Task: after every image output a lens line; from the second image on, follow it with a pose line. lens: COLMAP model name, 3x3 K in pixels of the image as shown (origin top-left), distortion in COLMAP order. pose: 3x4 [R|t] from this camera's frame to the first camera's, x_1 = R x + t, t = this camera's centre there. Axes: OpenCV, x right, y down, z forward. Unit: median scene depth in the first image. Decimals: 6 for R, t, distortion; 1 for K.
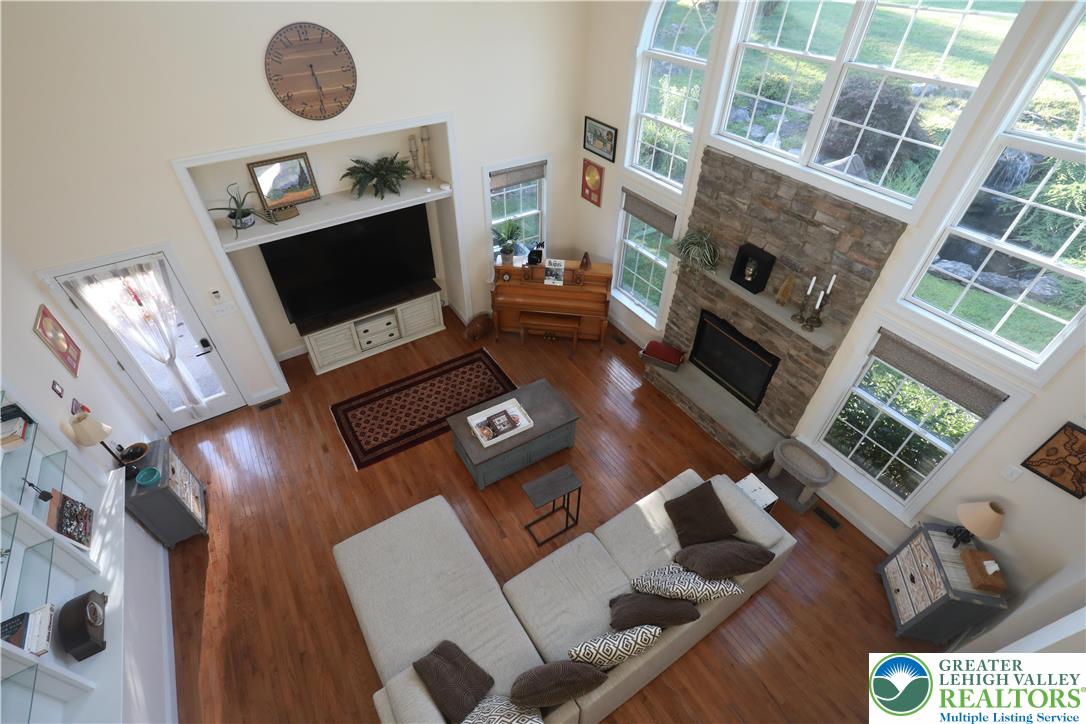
lens RADIAL K [[494.3, 0, 543.0], [0, 494.3, 362.0], [0, 0, 1]] dist [-0.050703, 0.021088]
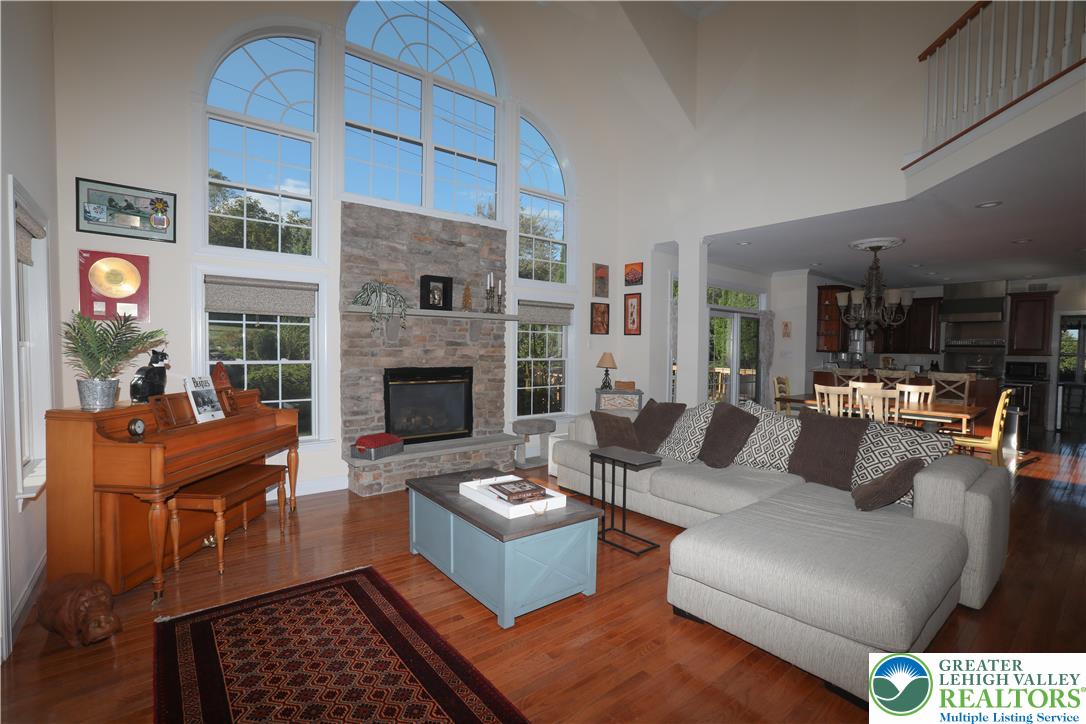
lens RADIAL K [[494.3, 0, 543.0], [0, 494.3, 362.0], [0, 0, 1]] dist [-0.050703, 0.021088]
pose [[-0.115031, -0.046823, 0.992258, -0.687330], [0.651935, 0.750111, 0.110974, -0.036546], [-0.749499, 0.659653, -0.055760, 0.917408]]
